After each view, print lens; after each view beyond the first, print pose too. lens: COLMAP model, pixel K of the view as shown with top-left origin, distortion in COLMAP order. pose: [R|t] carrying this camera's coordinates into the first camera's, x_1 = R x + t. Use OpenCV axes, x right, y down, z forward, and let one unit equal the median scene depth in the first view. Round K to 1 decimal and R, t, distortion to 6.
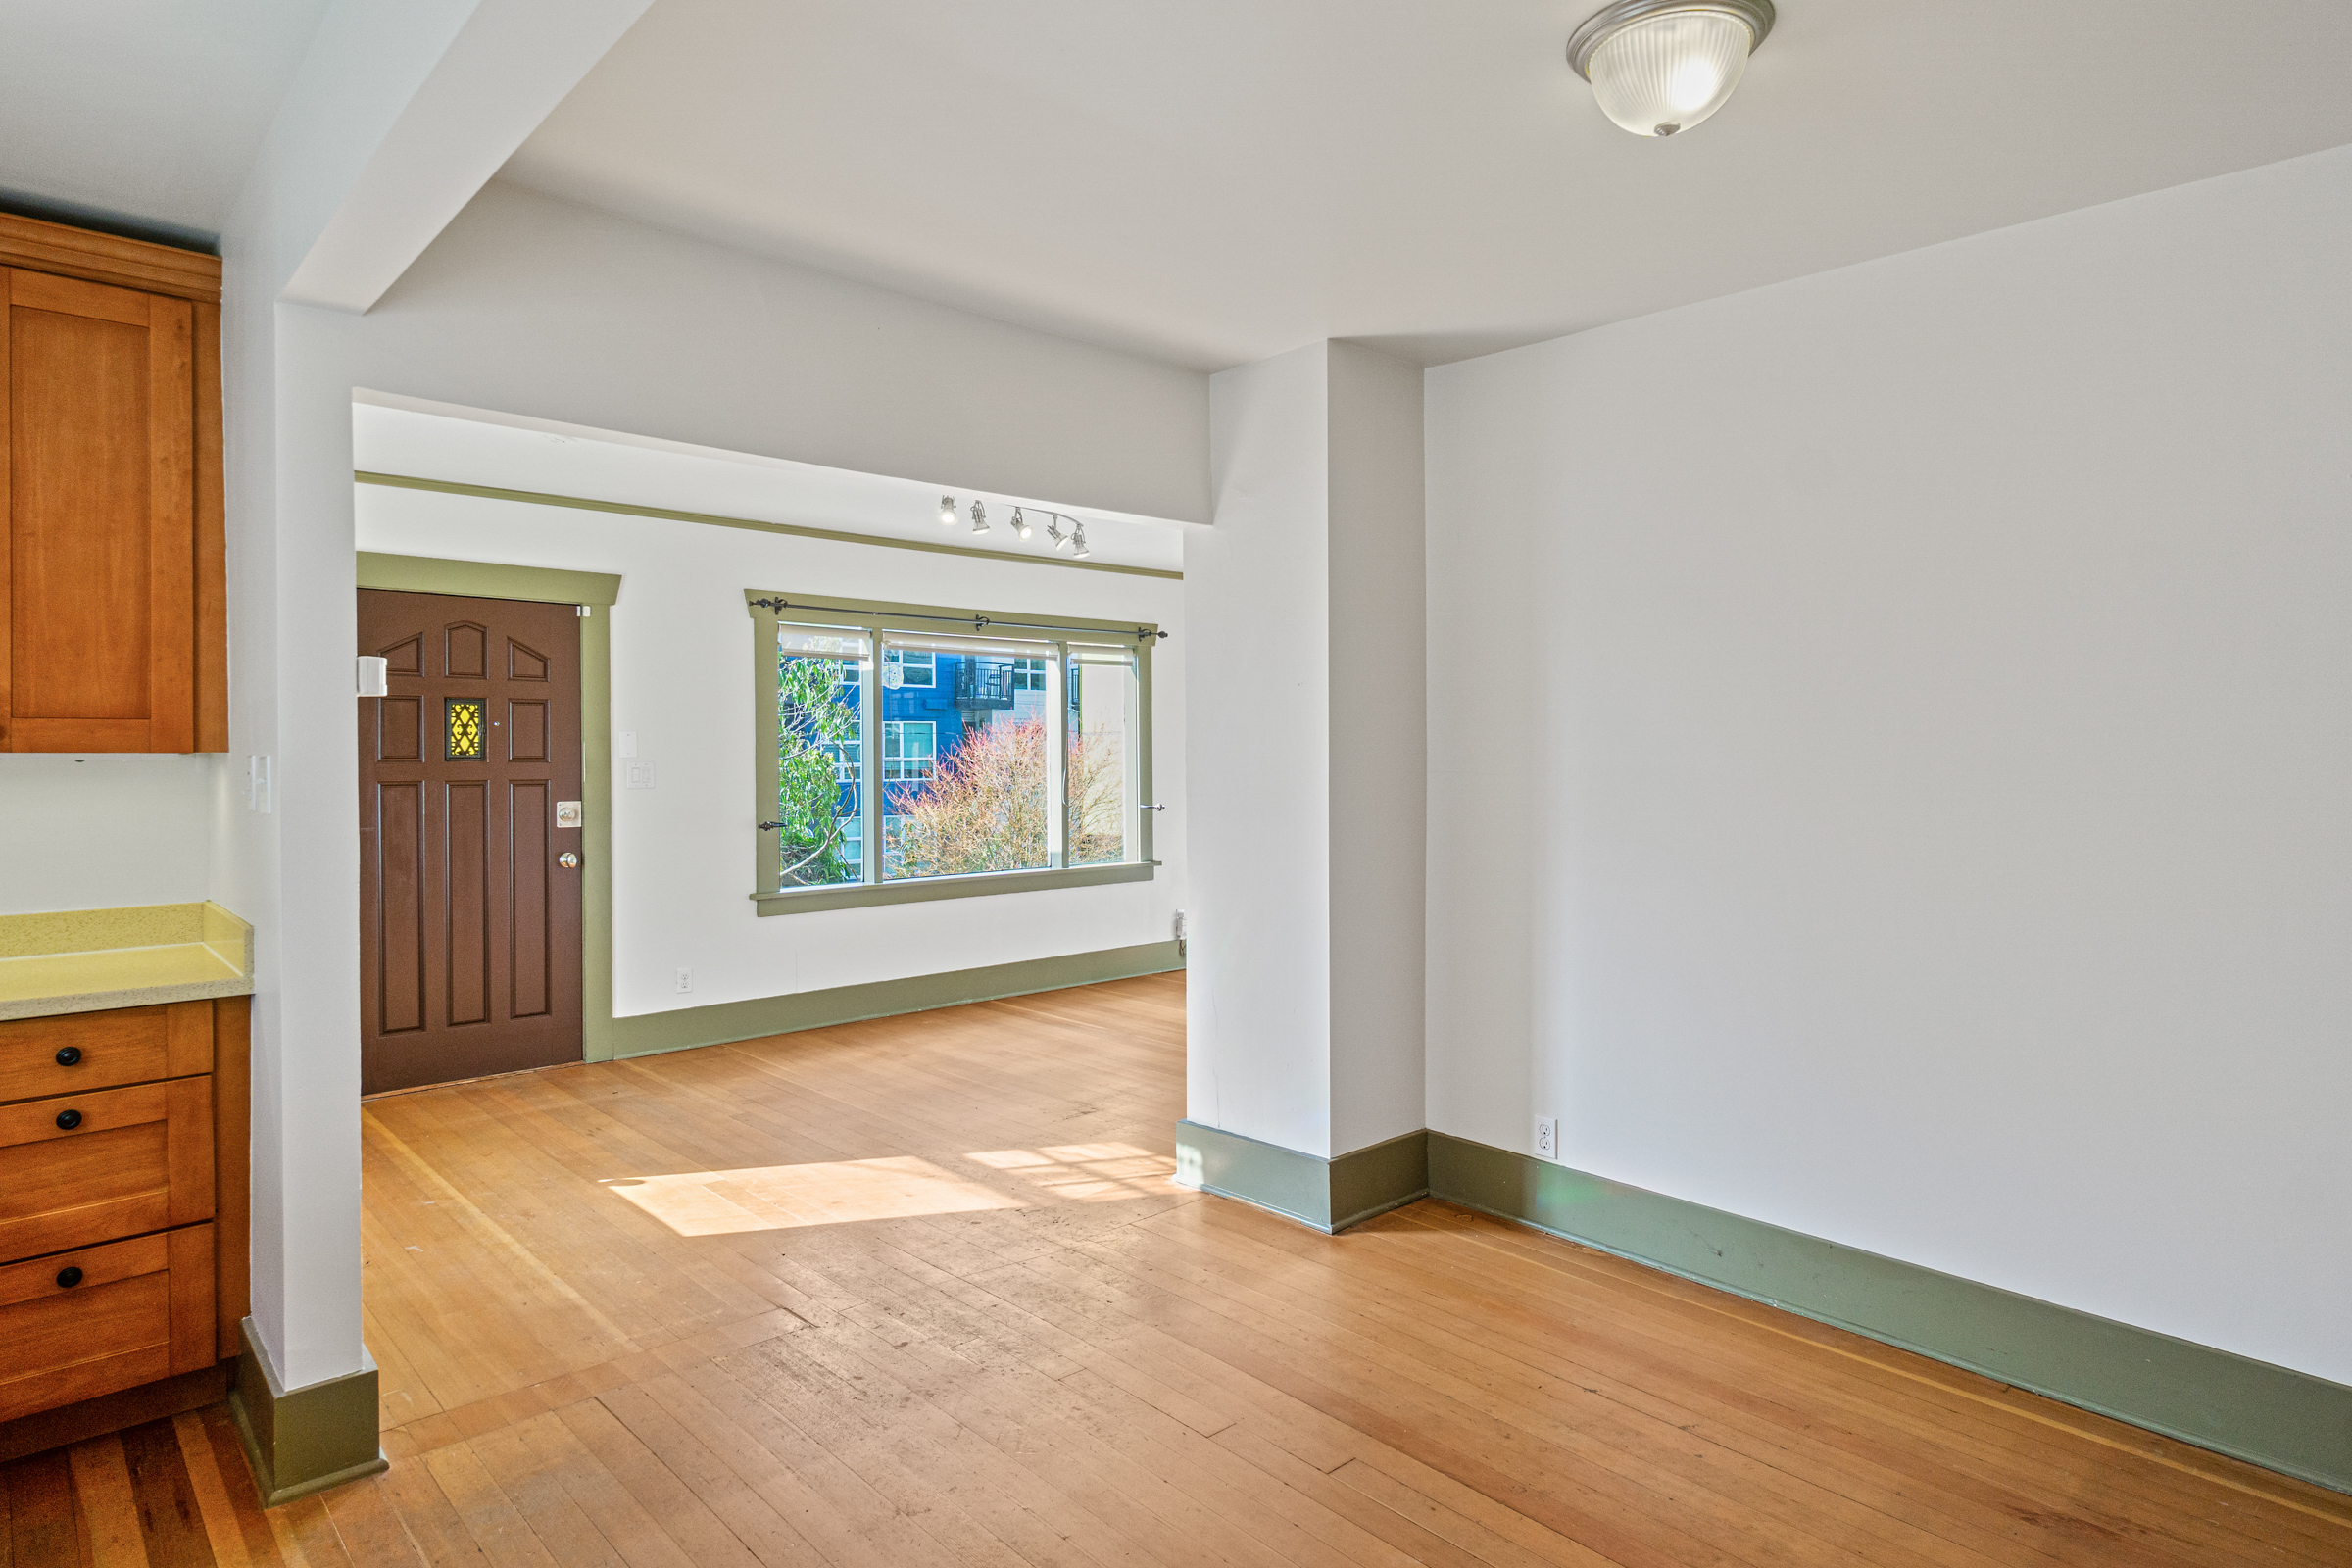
lens RADIAL K [[1264.0, 0, 1176.0], [0, 1264.0, 784.0], [0, 0, 1]] dist [-0.000780, -0.000559]
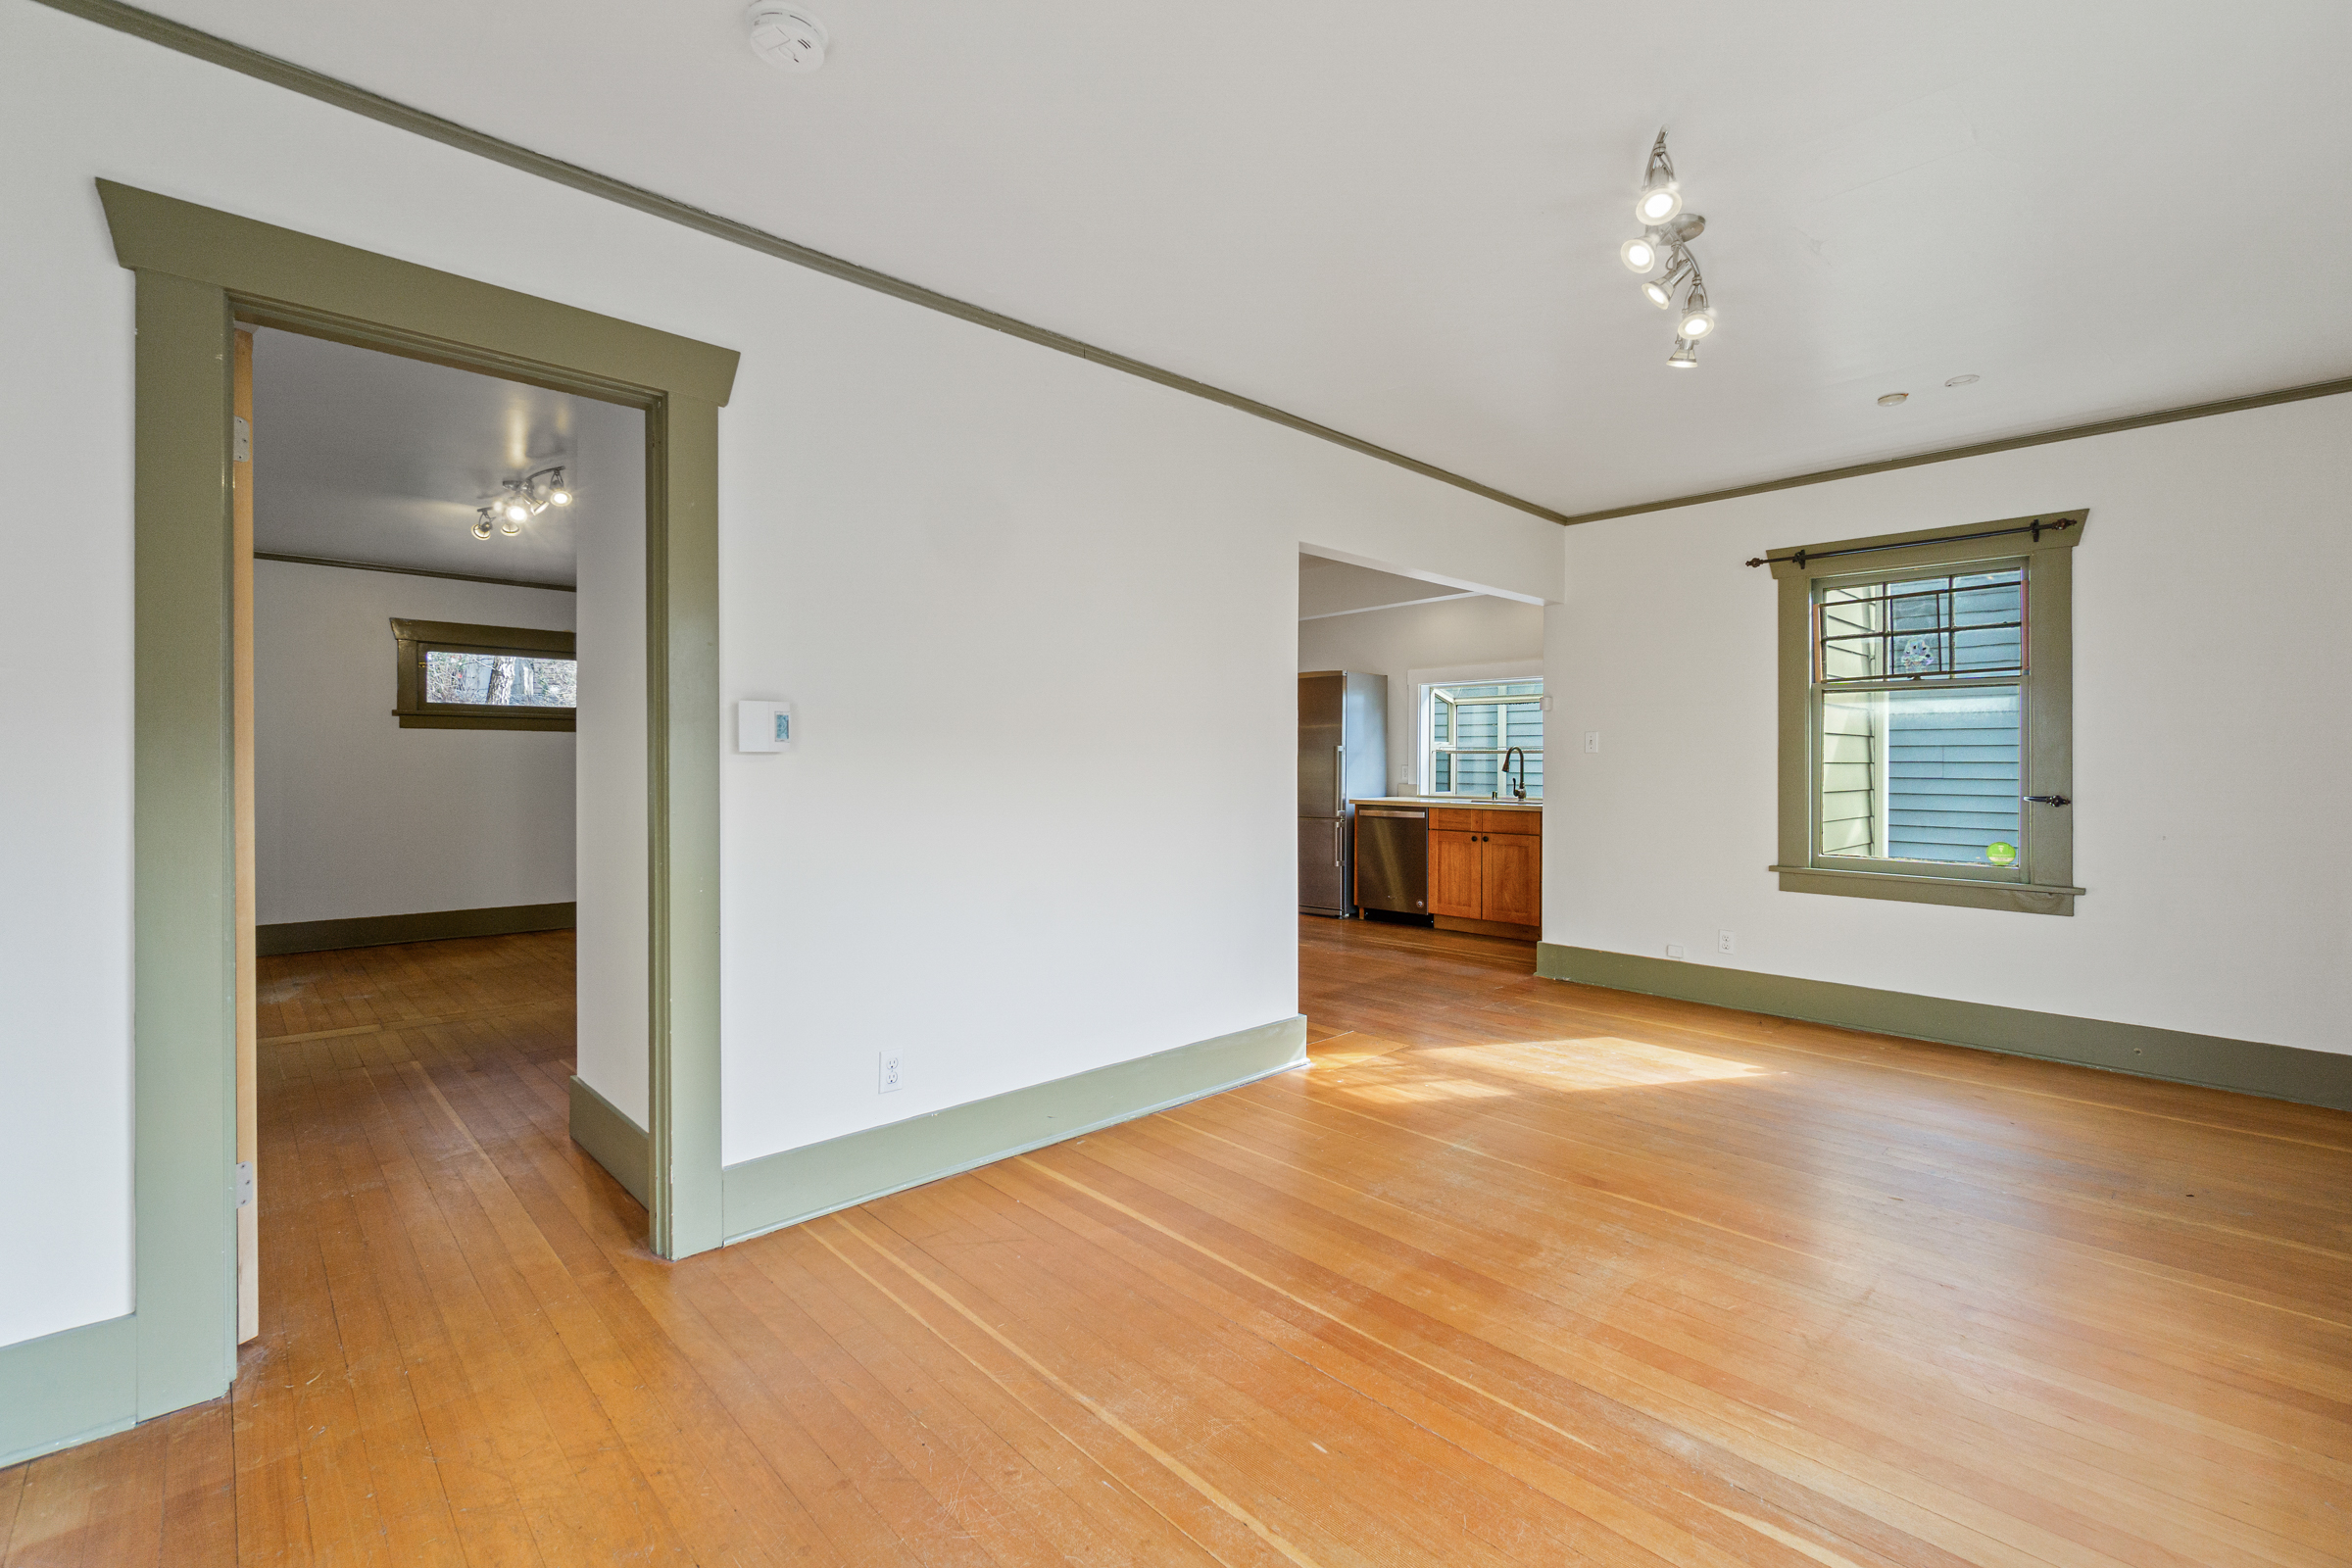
lens RADIAL K [[1031.3, 0, 1151.6], [0, 1031.3, 765.2], [0, 0, 1]] dist [0.000153, -0.000356]
pose [[-0.999801, 0.003656, 0.019610, 0.201500], [0.004126, 0.999705, 0.023948, -0.009065], [-0.019516, 0.024024, -0.999521, 3.102310]]
